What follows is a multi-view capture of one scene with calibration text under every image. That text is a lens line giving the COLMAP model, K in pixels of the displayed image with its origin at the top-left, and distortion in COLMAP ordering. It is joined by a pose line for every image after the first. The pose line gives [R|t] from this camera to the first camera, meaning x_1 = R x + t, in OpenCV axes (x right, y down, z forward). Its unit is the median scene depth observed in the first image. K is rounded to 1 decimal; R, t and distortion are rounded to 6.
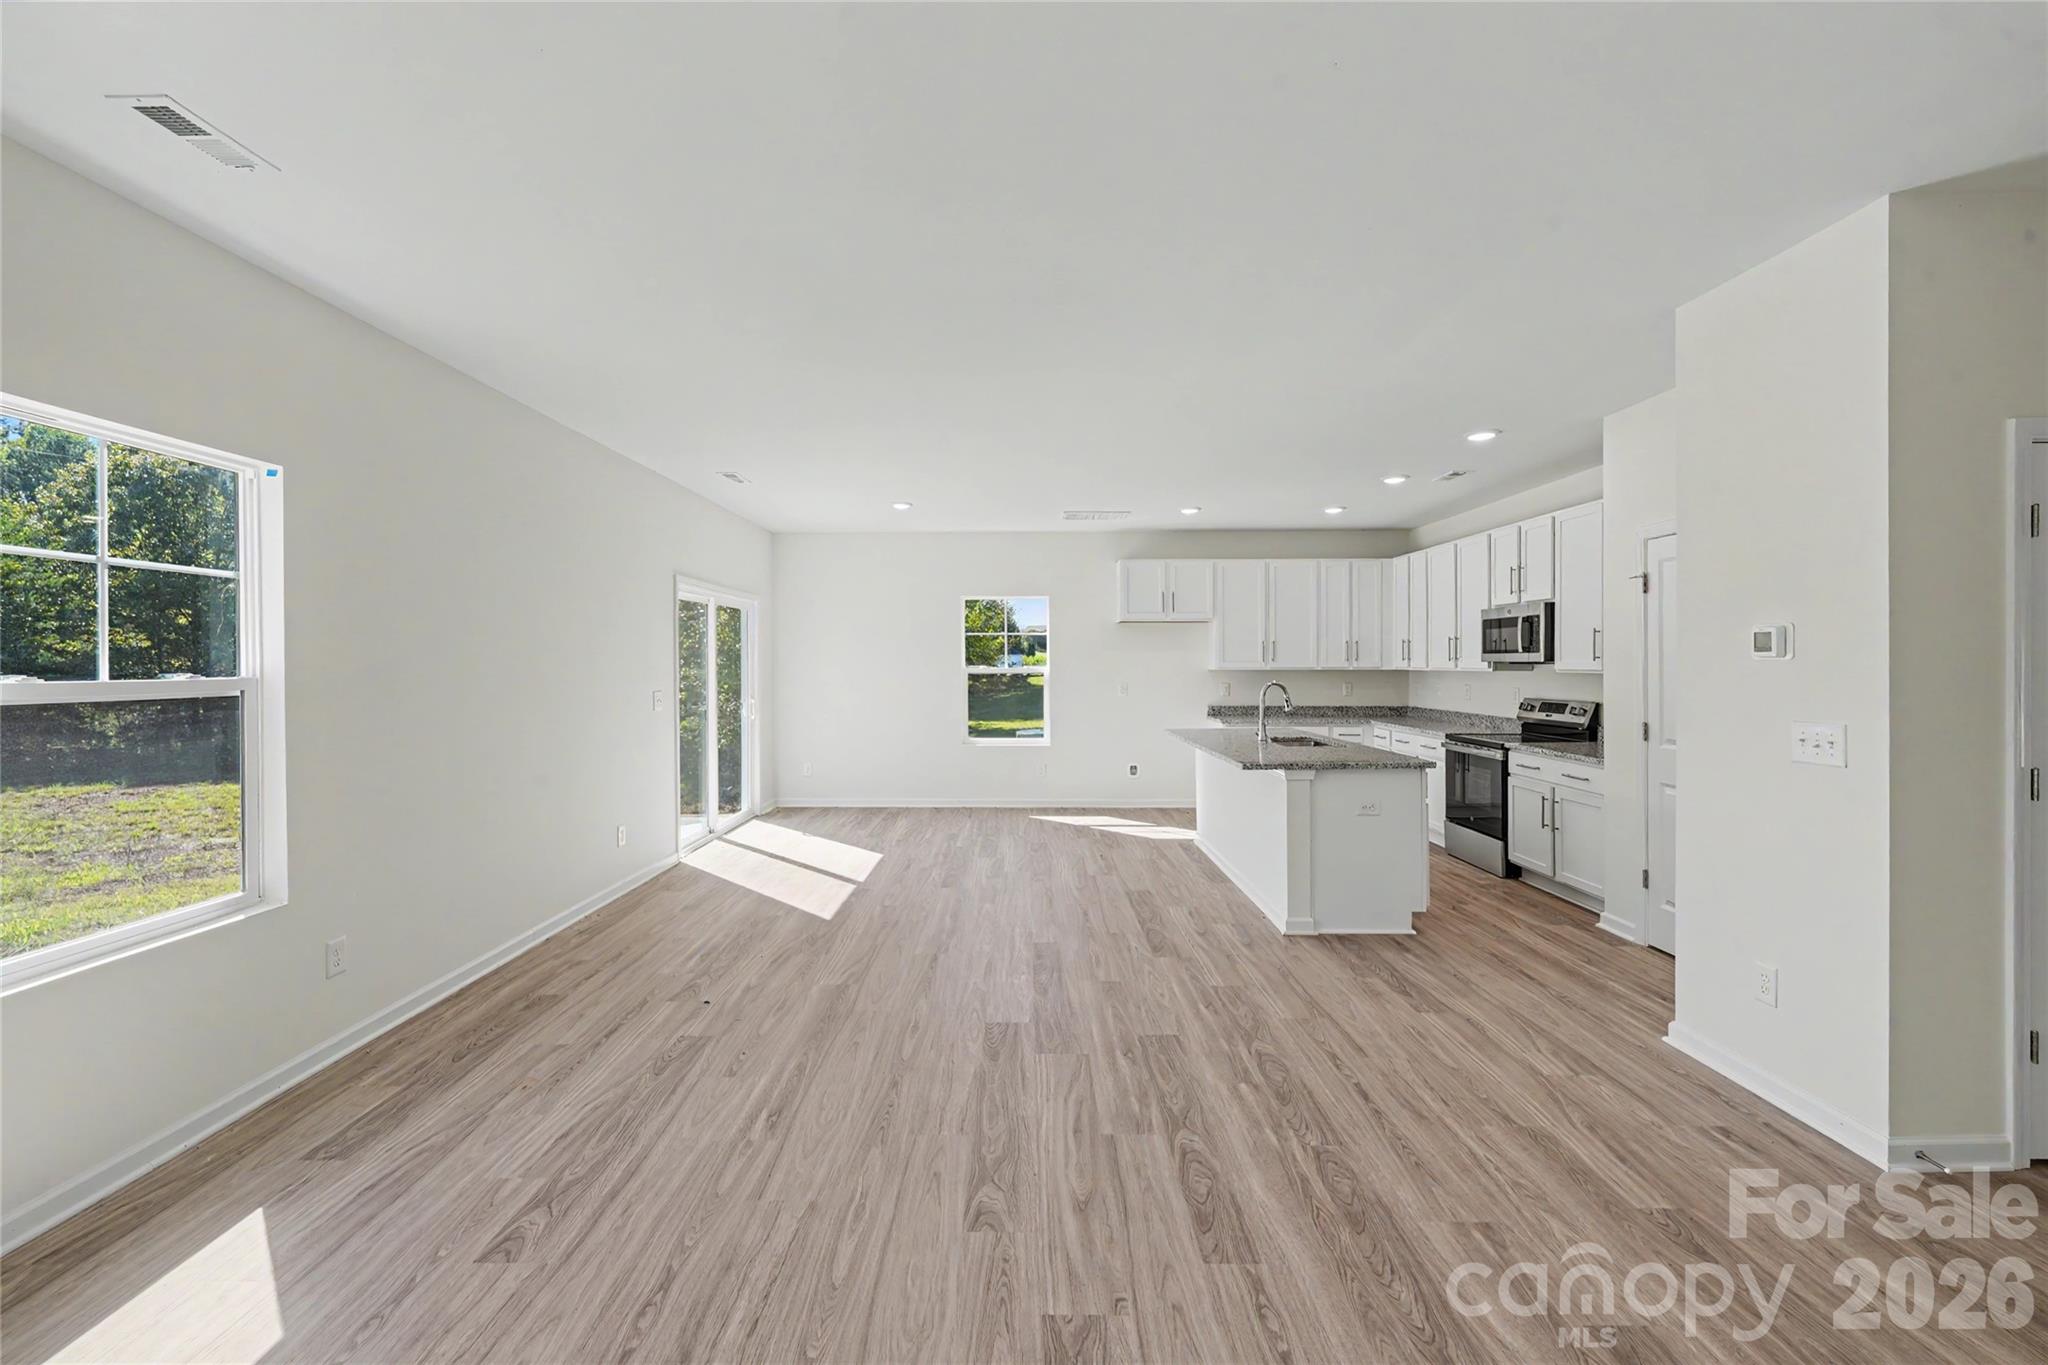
lens RADIAL K [[845.3, 0, 1021.3], [0, 845.3, 670.8], [0, 0, 1]] dist [0.002683, -0.000588]
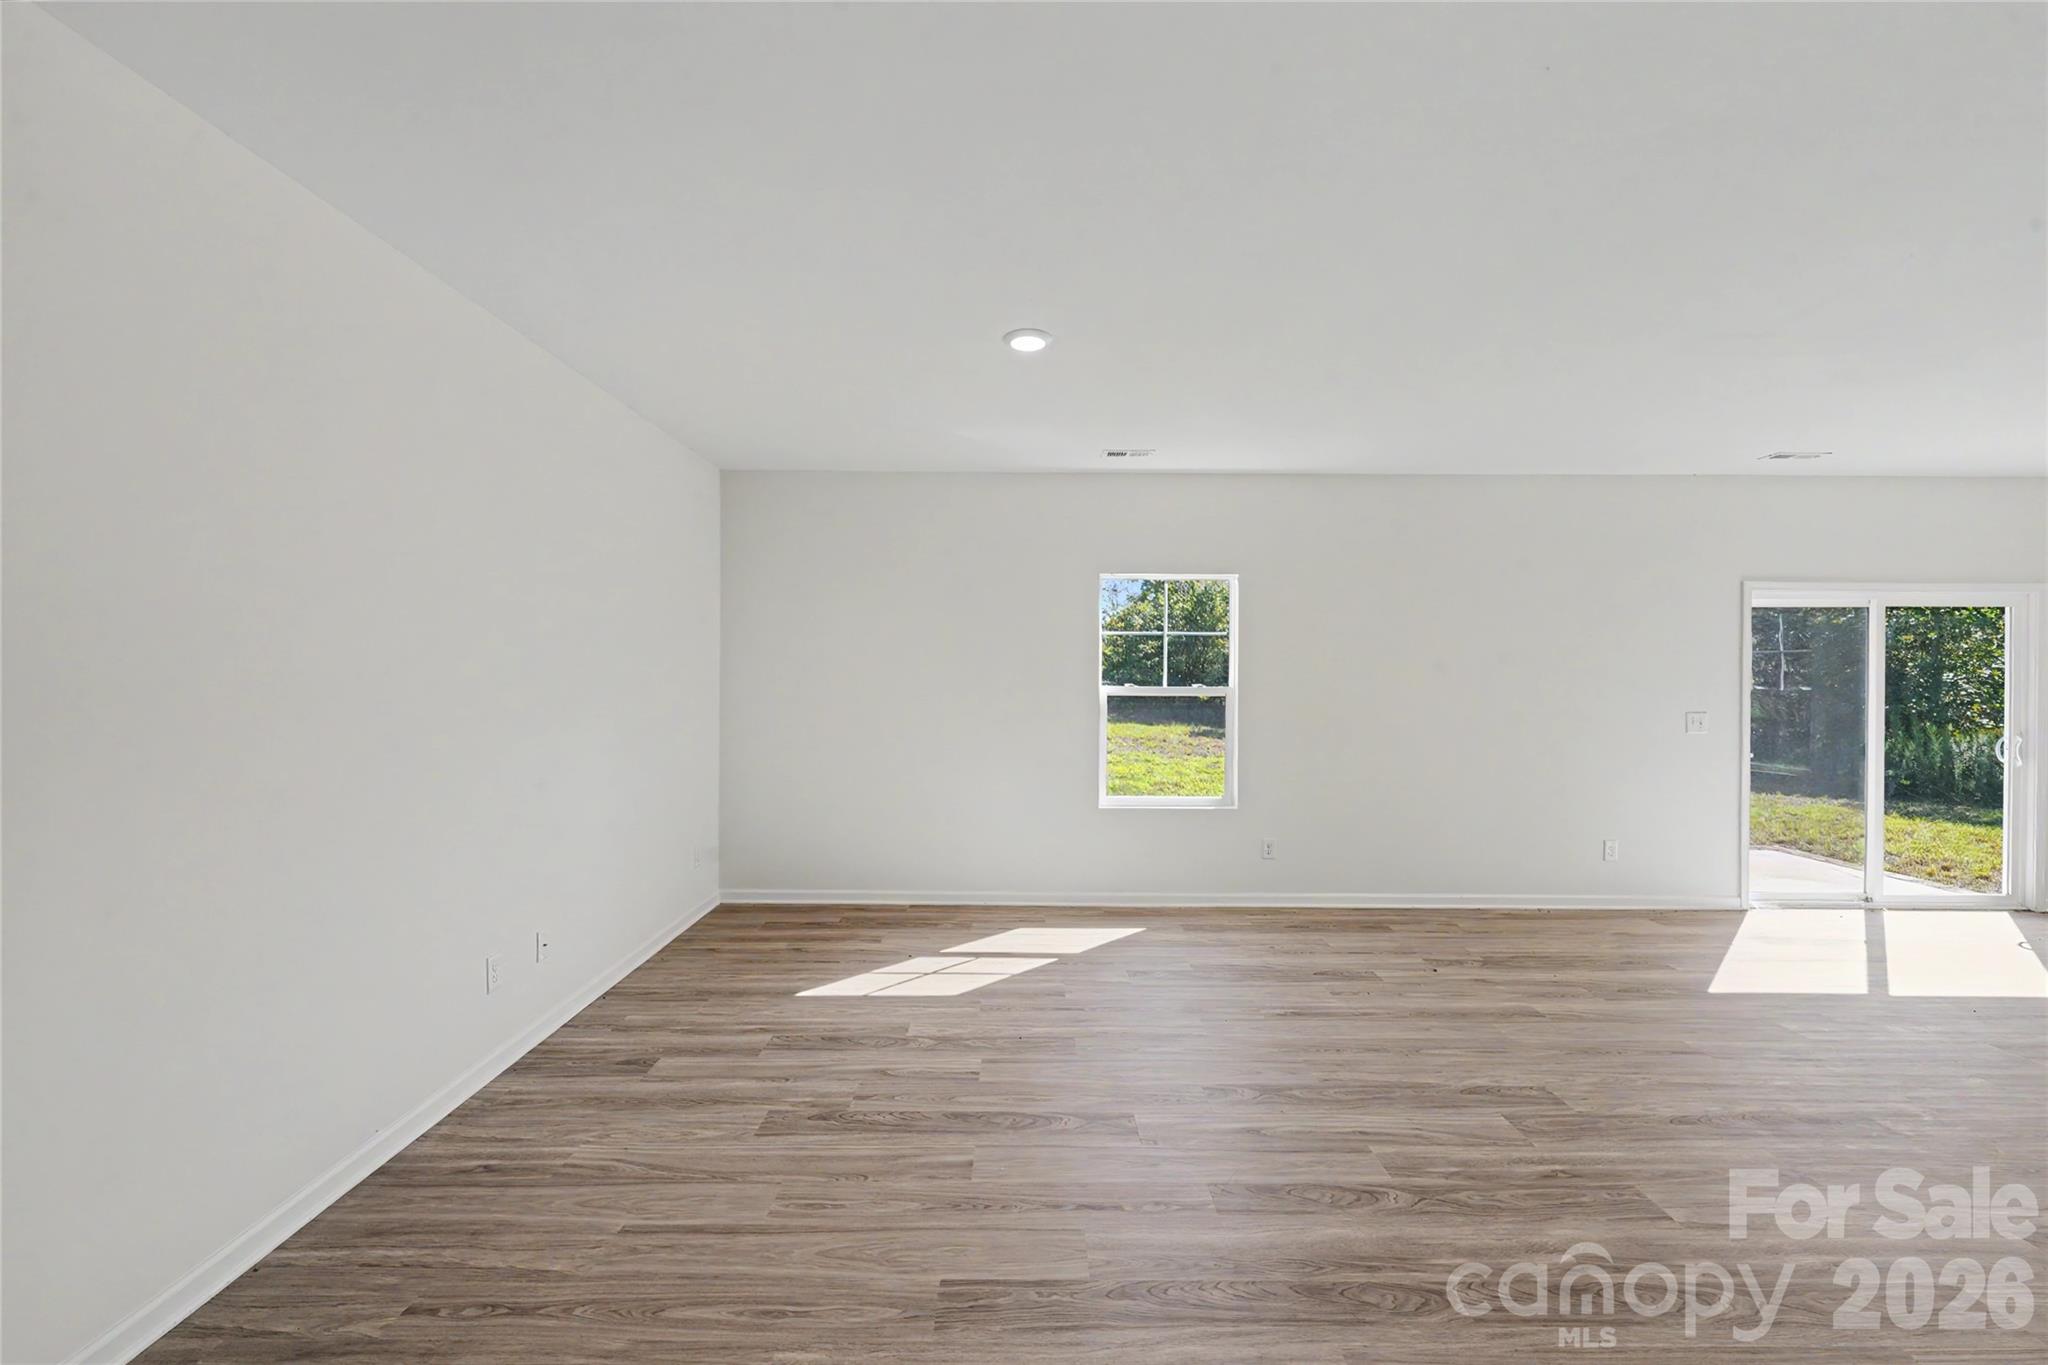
lens RADIAL K [[843.7, 0, 1013.1], [0, 843.7, 681.6], [0, 0, 1]] dist [0.001135, -0.000176]
pose [[-0.000852, 0.010020, -0.999949, 0.548765], [-0.014684, 0.999842, 0.010031, -0.009322], [0.999892, 0.014692, -0.000704, 0.277549]]
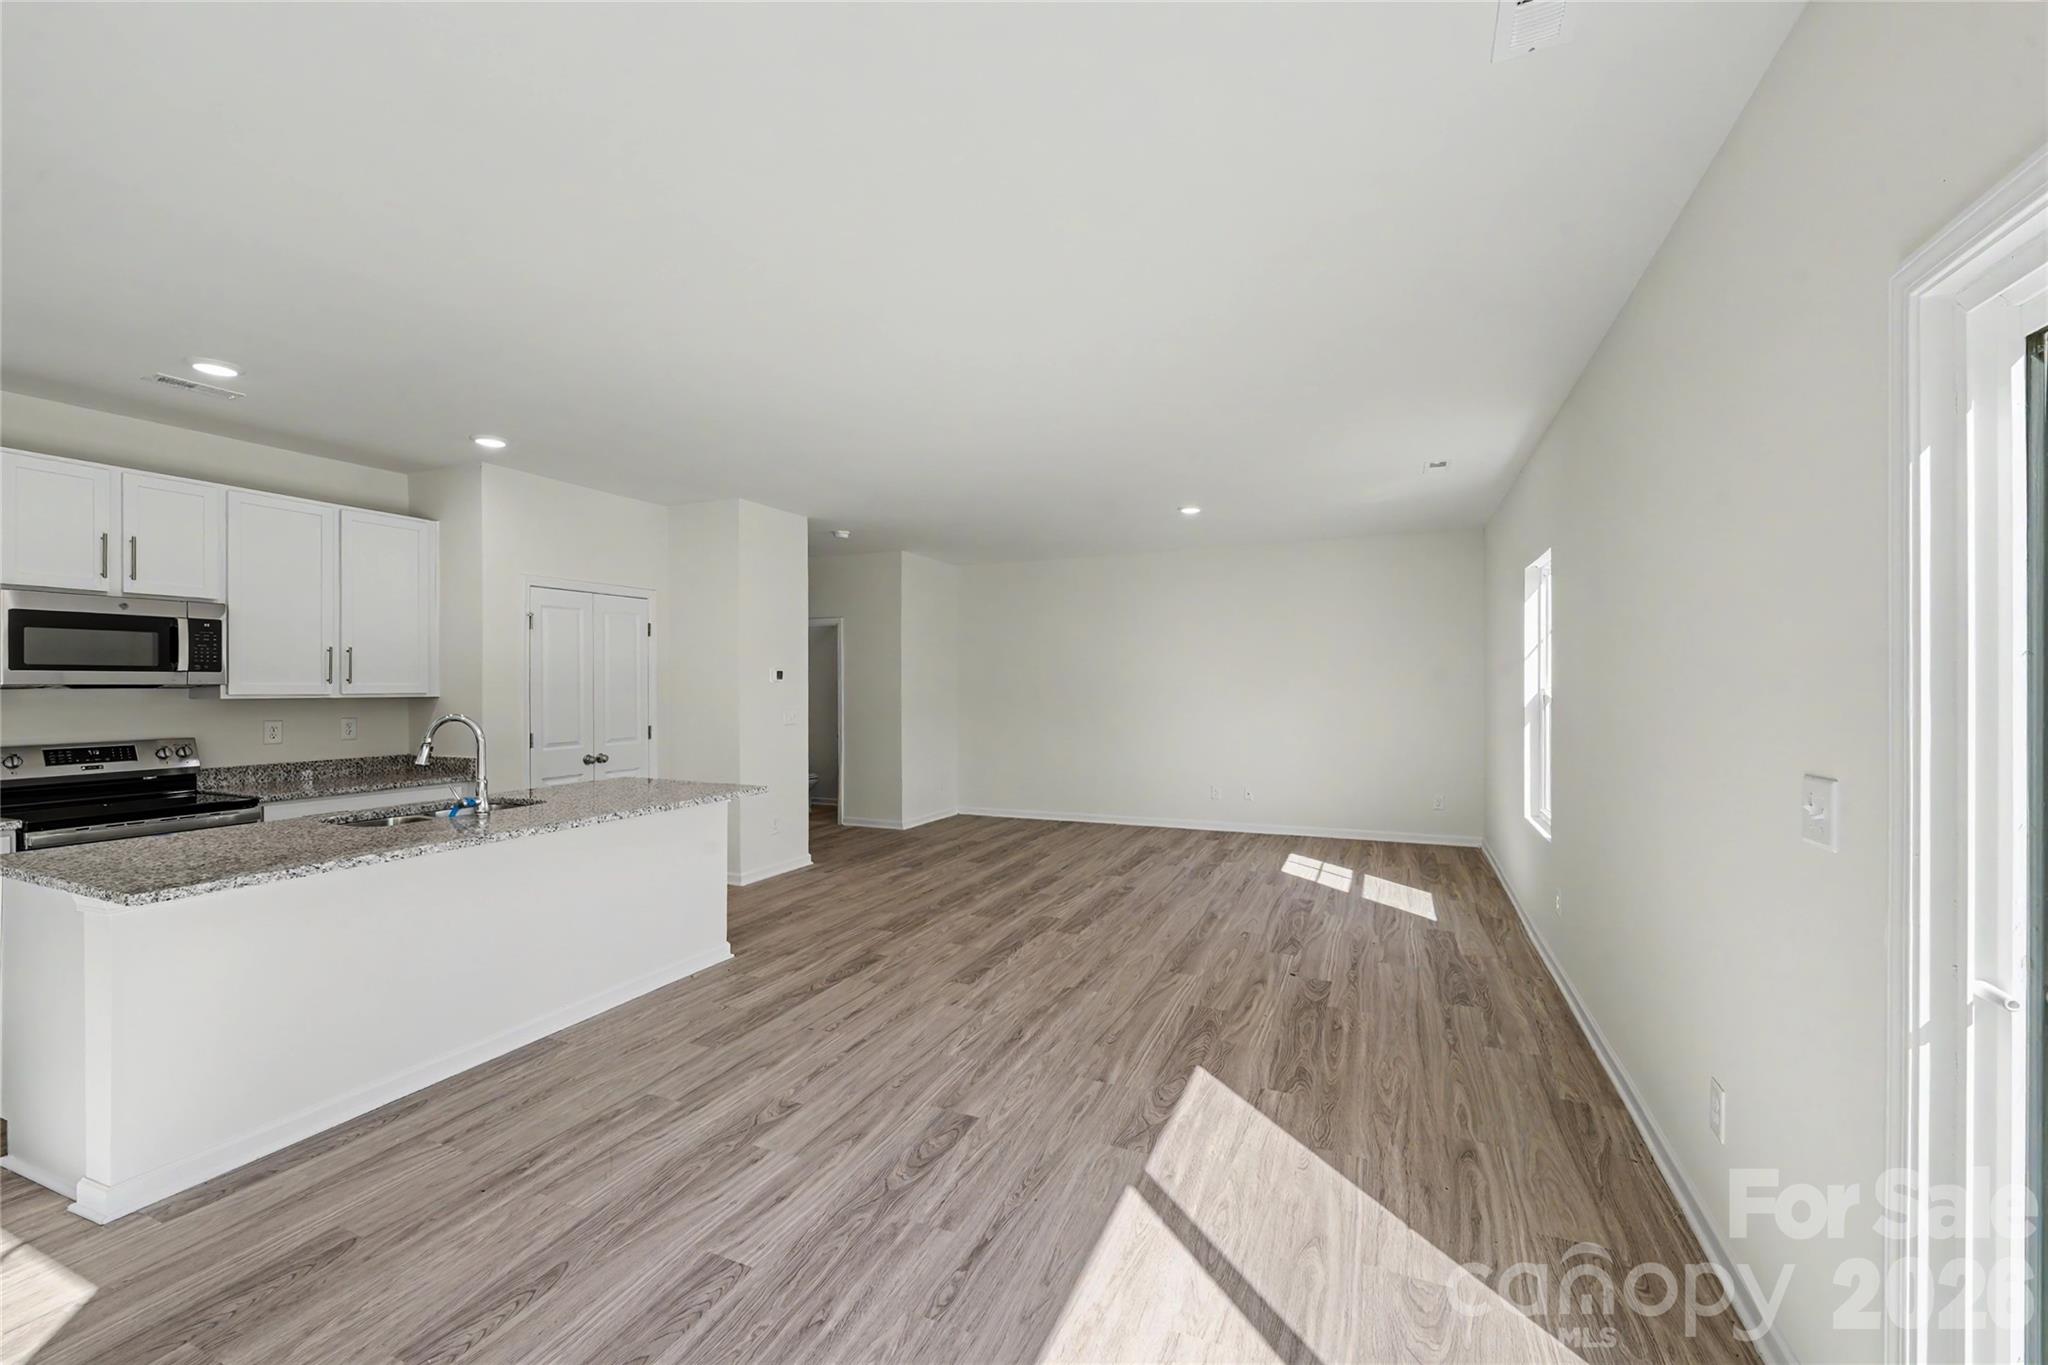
lens RADIAL K [[833.3, 0, 1014.9], [0, 833.3, 685.1], [0, 0, 1]] dist [0.001659, -0.000632]
pose [[-0.914710, 0.004354, 0.404088, -0.331945], [0.008959, 0.999915, 0.009507, -0.011953], [-0.404012, 0.012316, -0.914671, 1.496457]]
